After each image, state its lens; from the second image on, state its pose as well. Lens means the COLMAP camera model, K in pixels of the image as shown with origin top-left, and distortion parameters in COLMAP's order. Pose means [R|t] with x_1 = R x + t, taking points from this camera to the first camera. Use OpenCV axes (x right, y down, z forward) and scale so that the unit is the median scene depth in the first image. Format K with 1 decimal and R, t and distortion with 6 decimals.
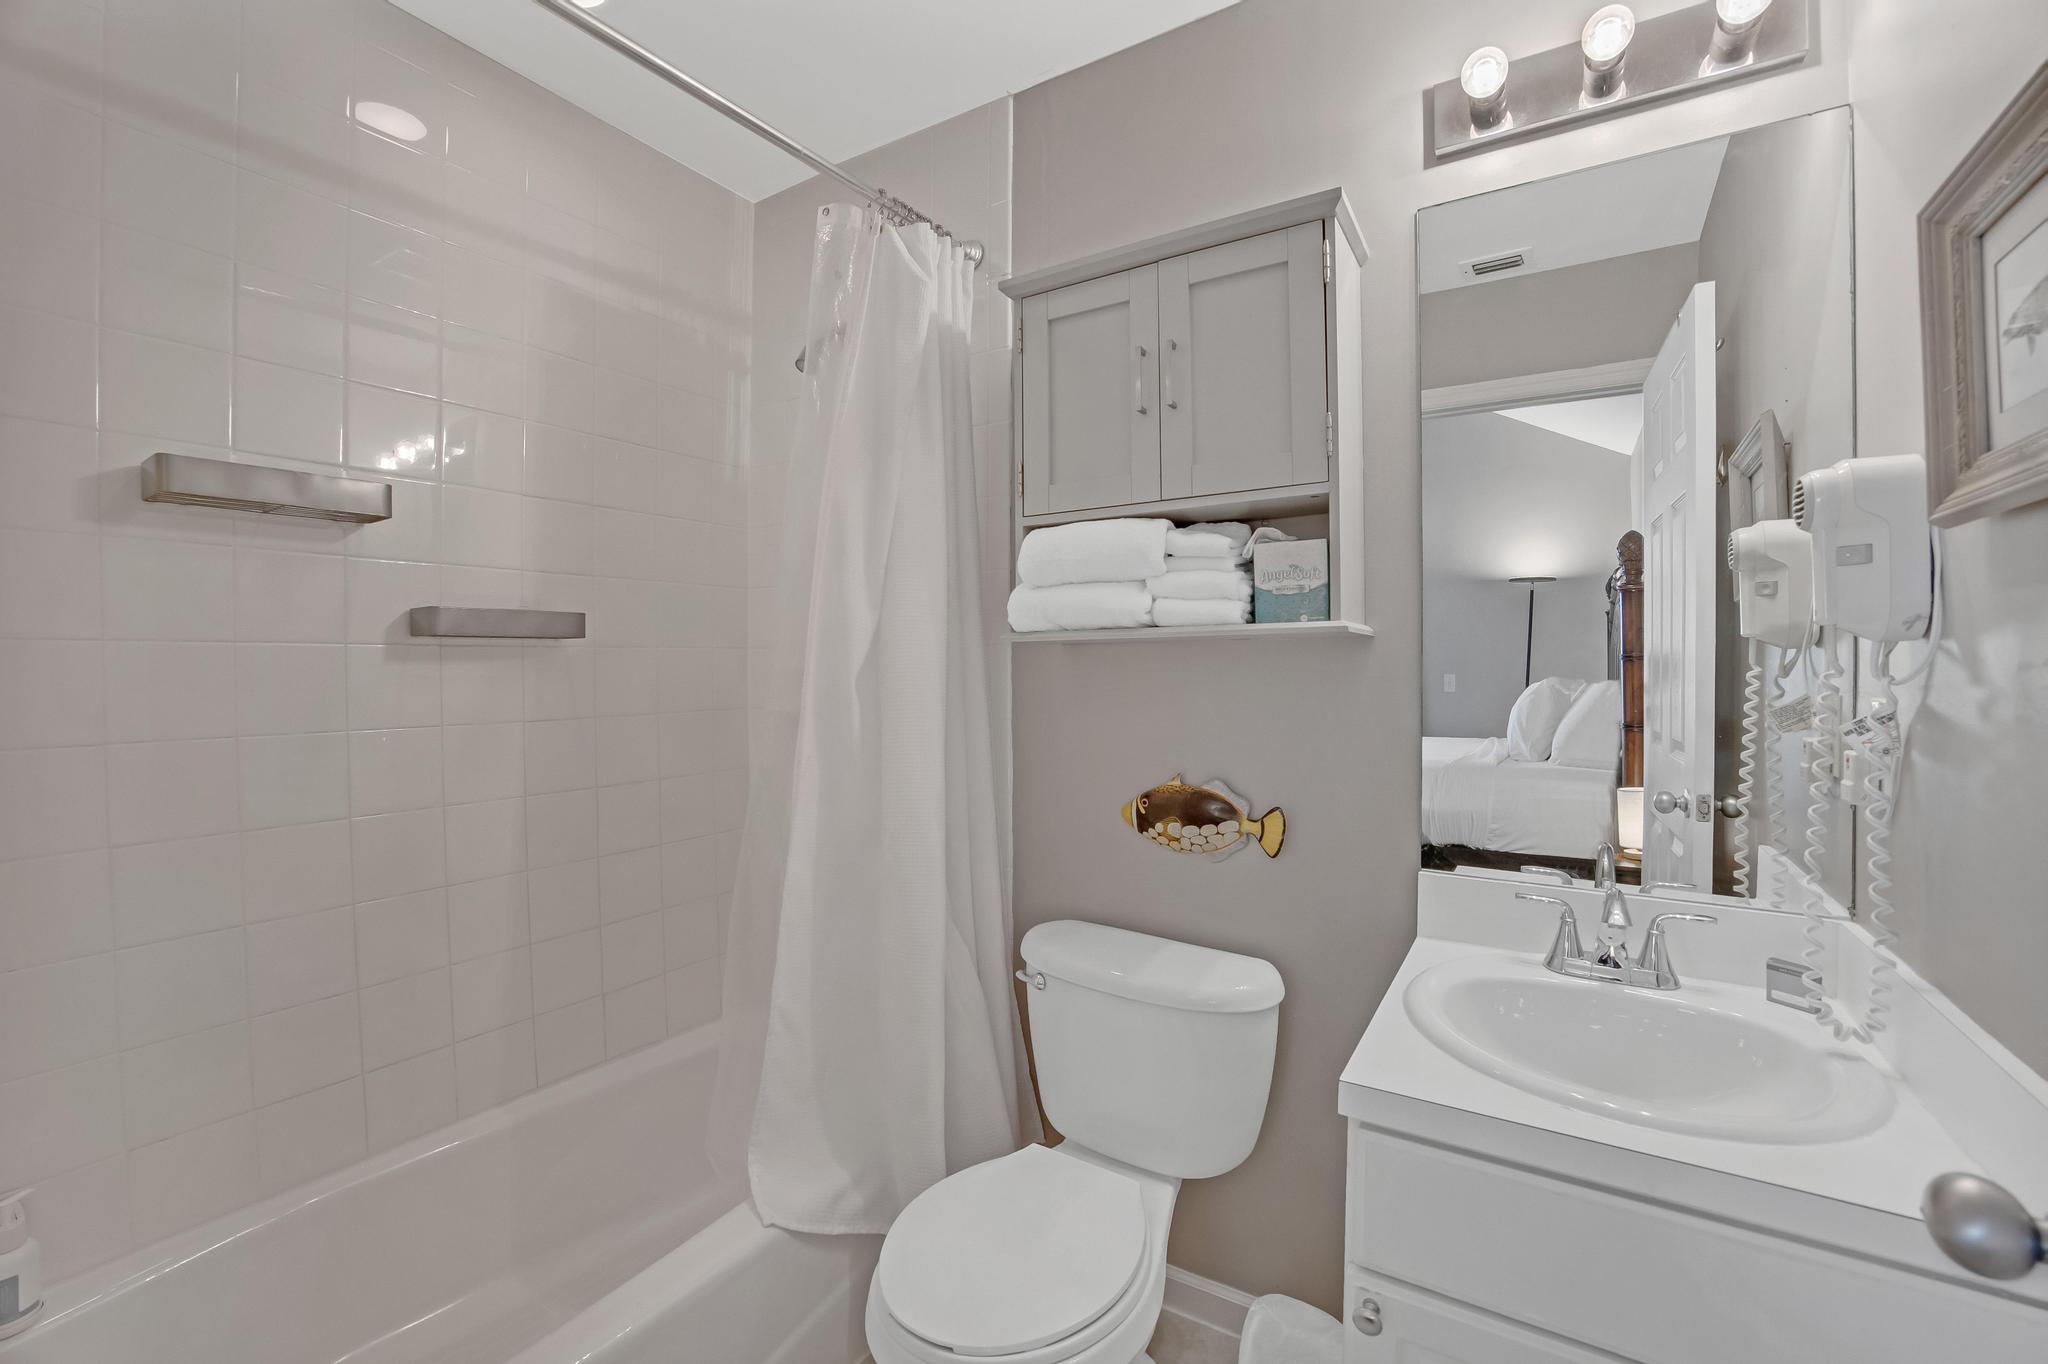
lens RADIAL K [[829.1, 0, 1034.3], [0, 829.1, 673.7], [0, 0, 1]] dist [-0.047330, 0.006196]
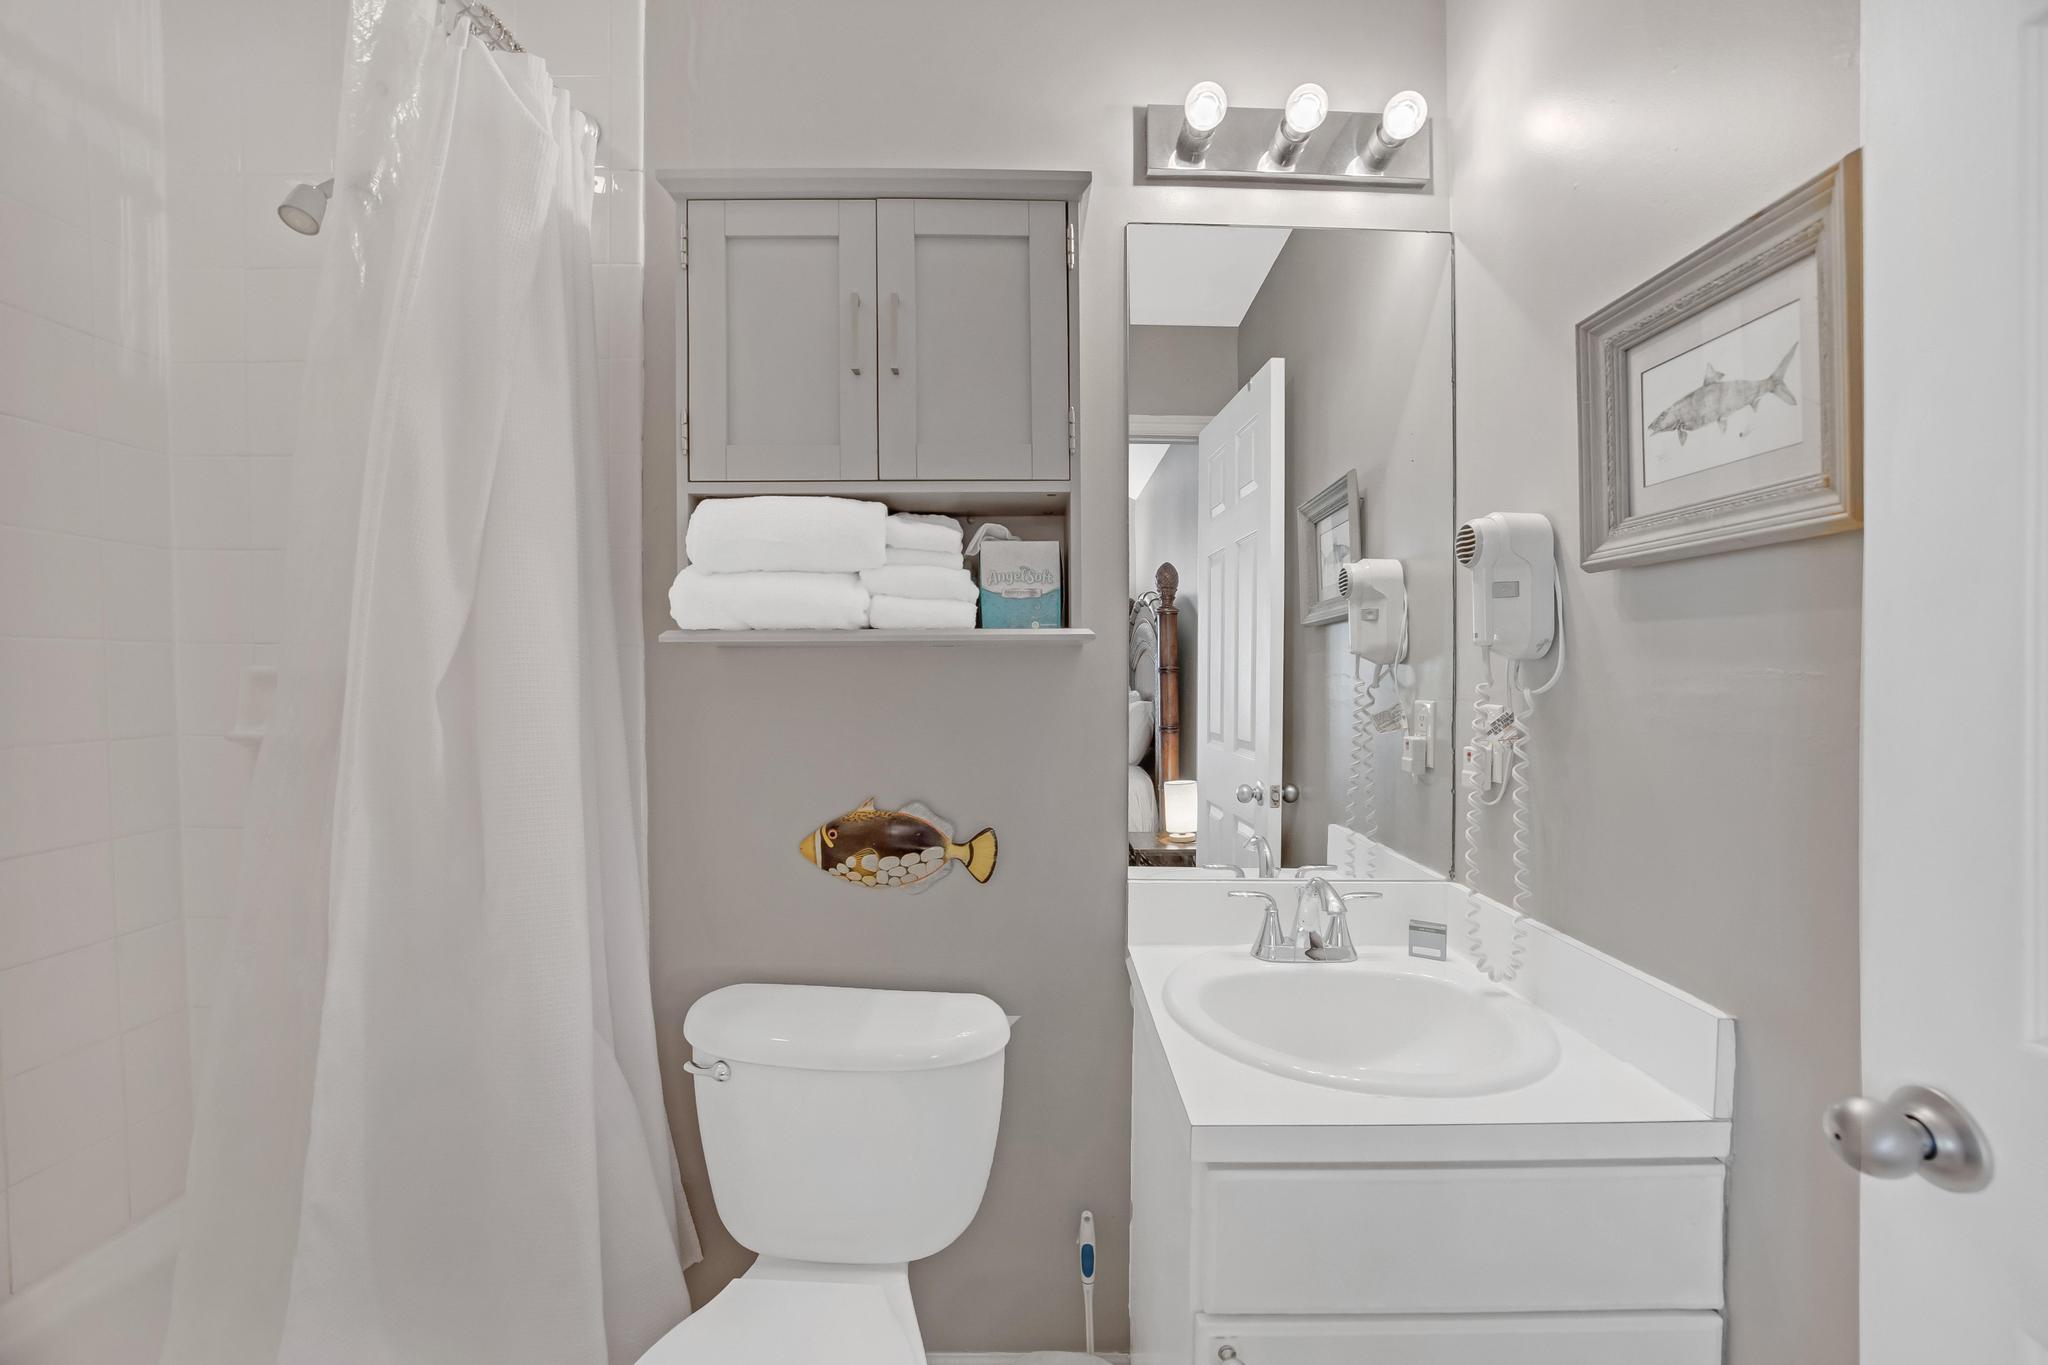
lens RADIAL K [[829.1, 0, 1022.0], [0, 829.1, 694.2], [0, 0, 1]] dist [-0.047330, 0.006196]
pose [[0.844524, -0.004845, 0.535496, -0.183793], [-0.003062, 0.999899, 0.013875, -0.001789], [-0.535509, -0.013357, 0.844424, 0.207329]]
